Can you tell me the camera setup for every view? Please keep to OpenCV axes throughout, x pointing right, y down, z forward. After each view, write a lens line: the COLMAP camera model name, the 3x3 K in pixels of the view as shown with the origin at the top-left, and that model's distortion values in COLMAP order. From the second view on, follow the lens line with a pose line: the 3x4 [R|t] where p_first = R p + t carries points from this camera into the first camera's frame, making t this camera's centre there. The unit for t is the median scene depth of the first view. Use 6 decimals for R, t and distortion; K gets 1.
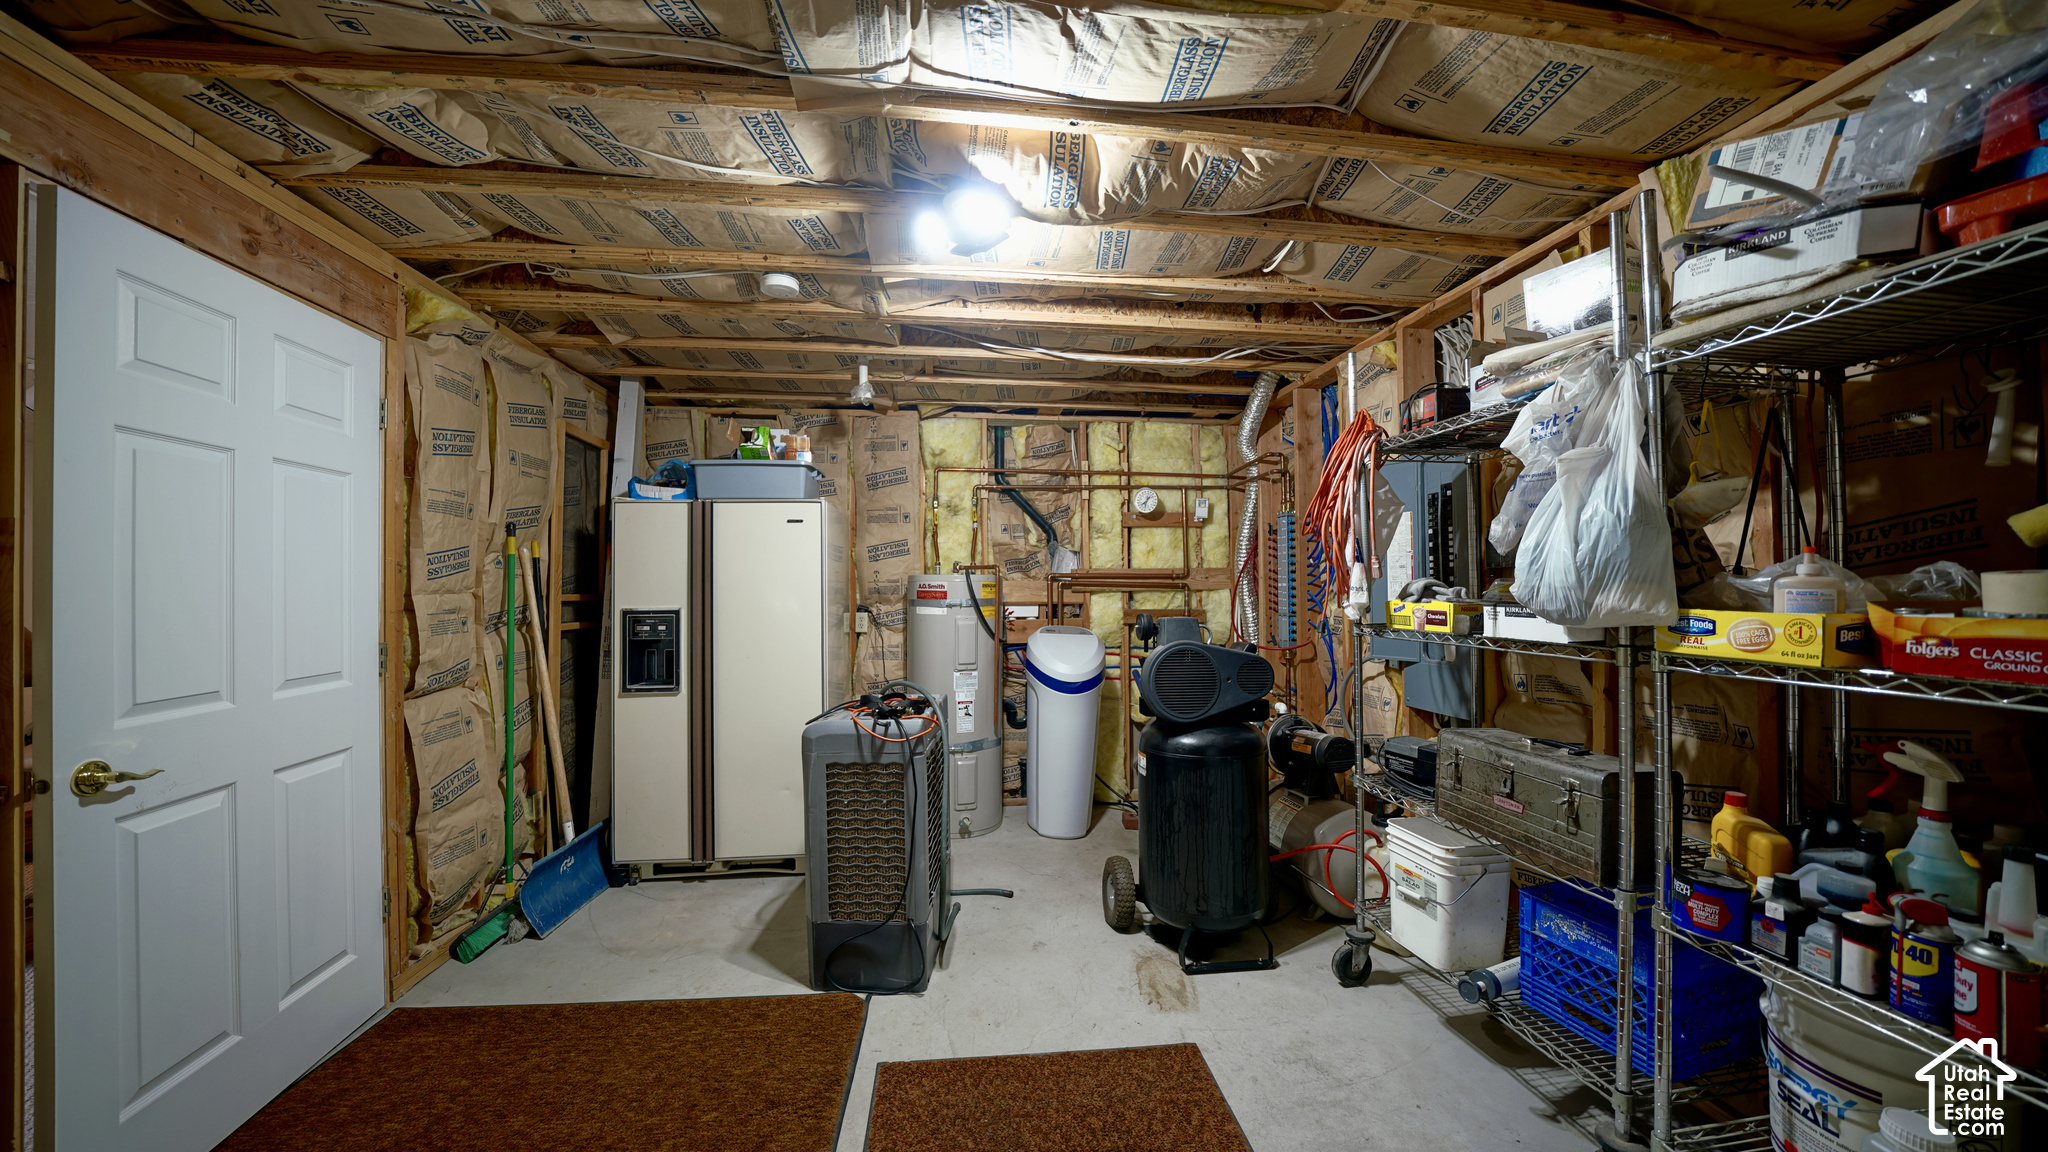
lens RADIAL K [[703.1, 0, 1023.1], [0, 703.1, 578.7], [0, 0, 1]] dist [-0.024032, 0.001374]
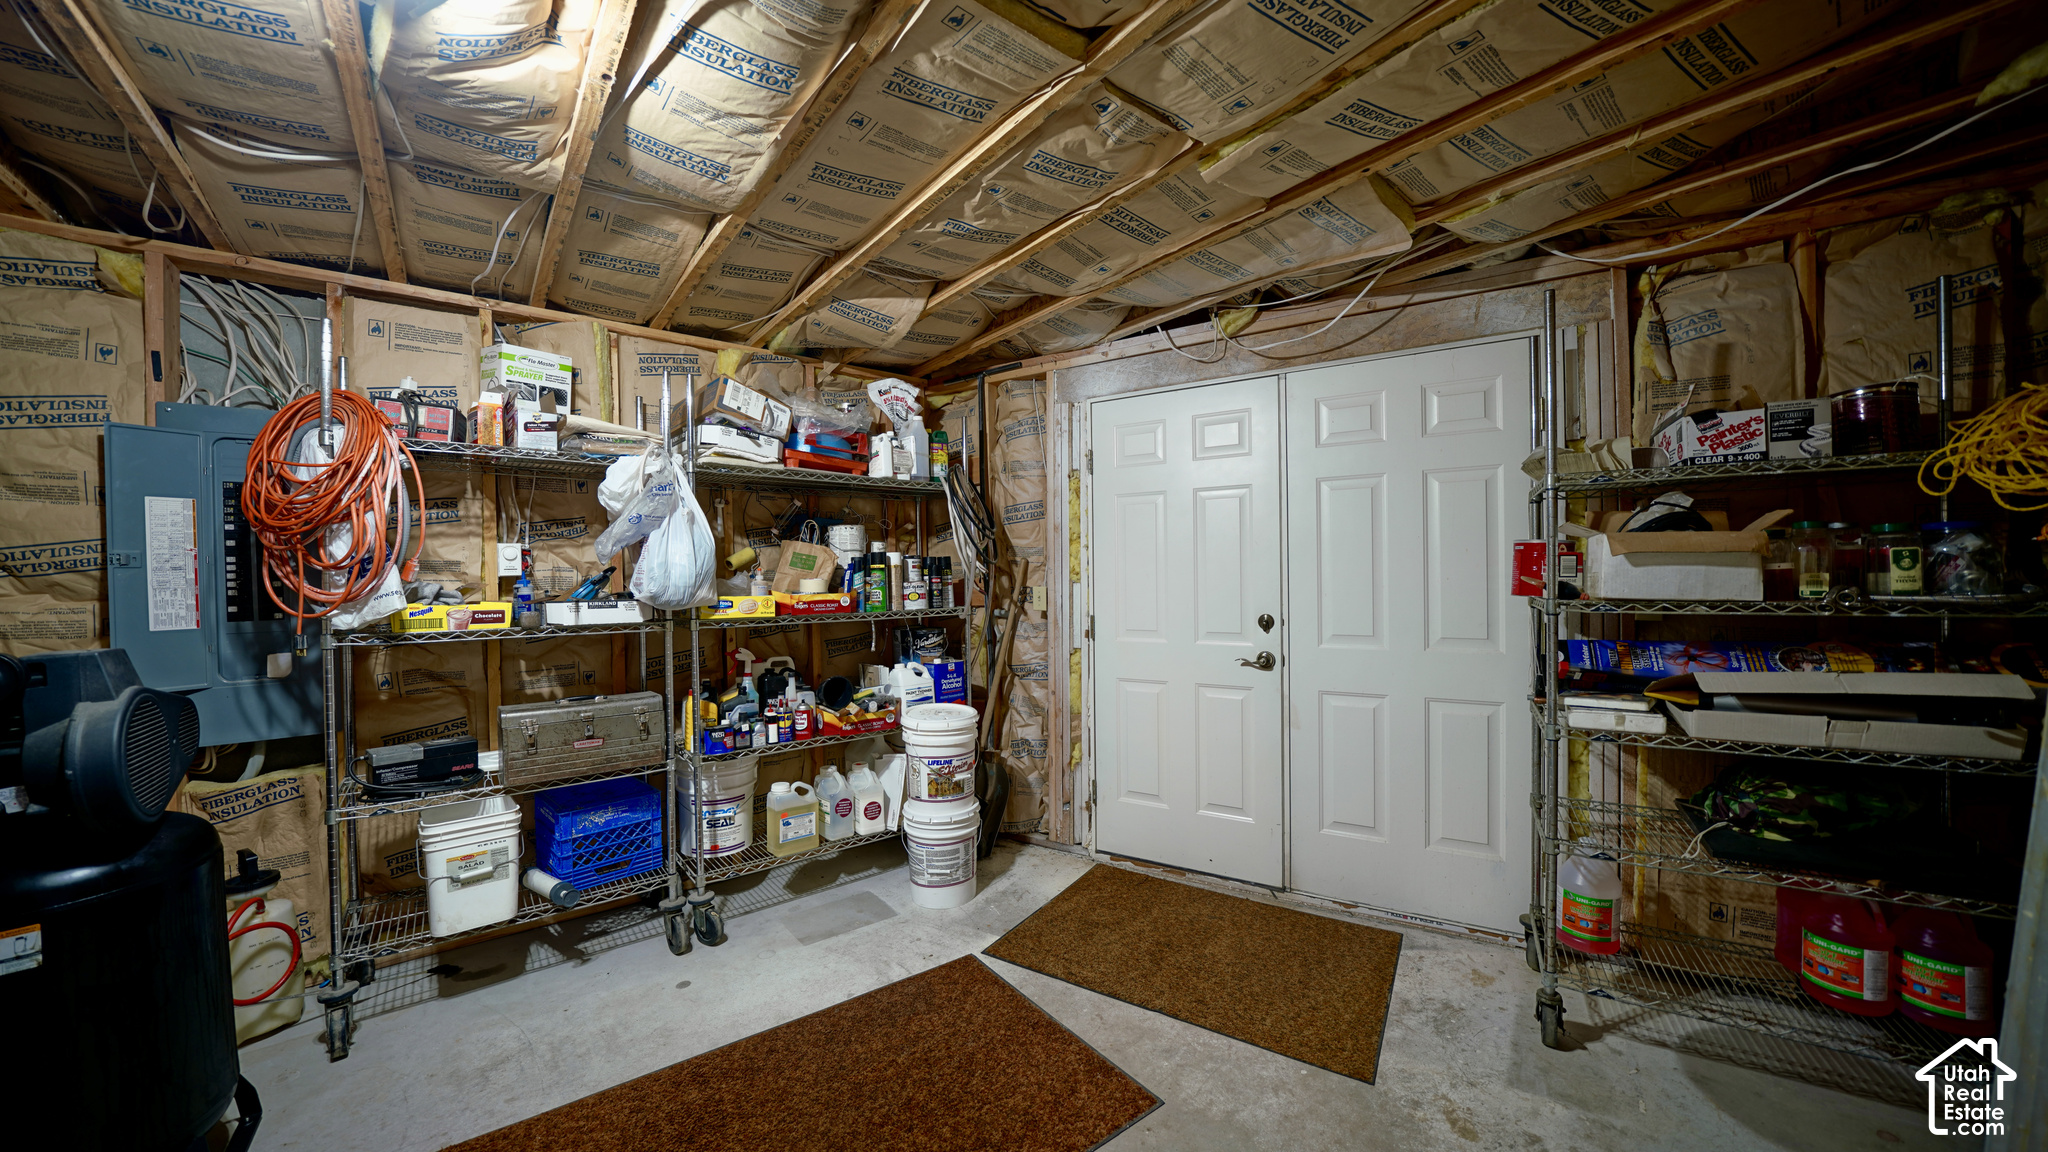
lens RADIAL K [[703.1, 0, 1023.8], [0, 703.1, 582.2], [0, 0, 1]] dist [-0.024032, 0.001374]
pose [[-0.520029, 0.007097, 0.854119, -0.874022], [0.007446, 0.999965, -0.003776, 0.011298], [-0.854116, 0.004396, -0.520063, 0.895658]]
